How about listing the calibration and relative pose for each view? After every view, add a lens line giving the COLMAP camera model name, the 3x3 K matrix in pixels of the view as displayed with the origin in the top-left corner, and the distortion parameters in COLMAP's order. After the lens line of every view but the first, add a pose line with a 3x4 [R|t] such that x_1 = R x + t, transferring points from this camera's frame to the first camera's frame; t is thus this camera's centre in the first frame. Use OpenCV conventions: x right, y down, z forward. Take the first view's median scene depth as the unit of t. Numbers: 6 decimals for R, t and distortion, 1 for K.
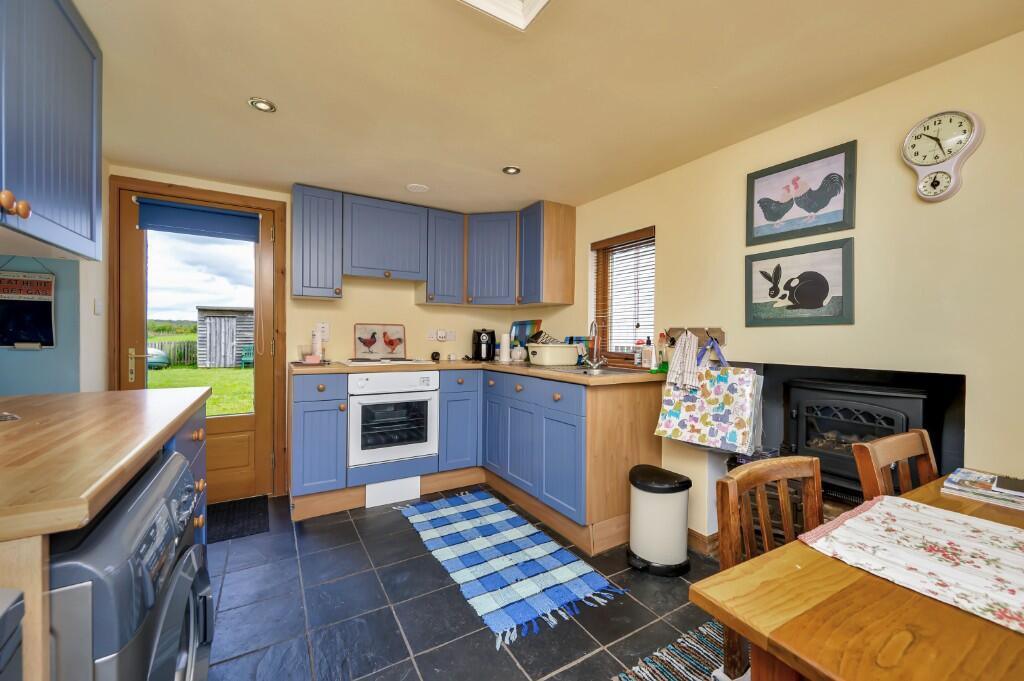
lens RADIAL K [[414.1, 0, 539.5], [0, 414.1, 335.6], [0, 0, 1]] dist [-0.015737, -0.000043]
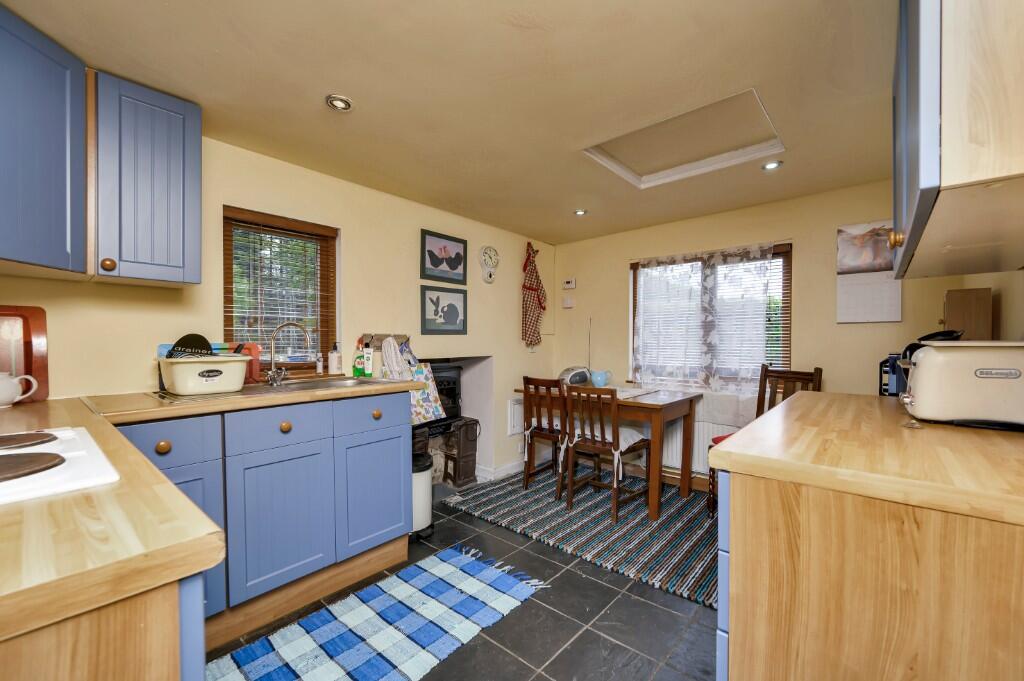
lens RADIAL K [[415.2, 0, 512.0], [0, 415.2, 340.5], [0, 0, 1]] dist [0.000312, 0.000045]
pose [[-0.274862, -0.005625, 0.961467, -1.042243], [0.002386, 0.999976, 0.006532, -0.009635], [-0.961481, 0.004089, -0.274842, 1.164684]]
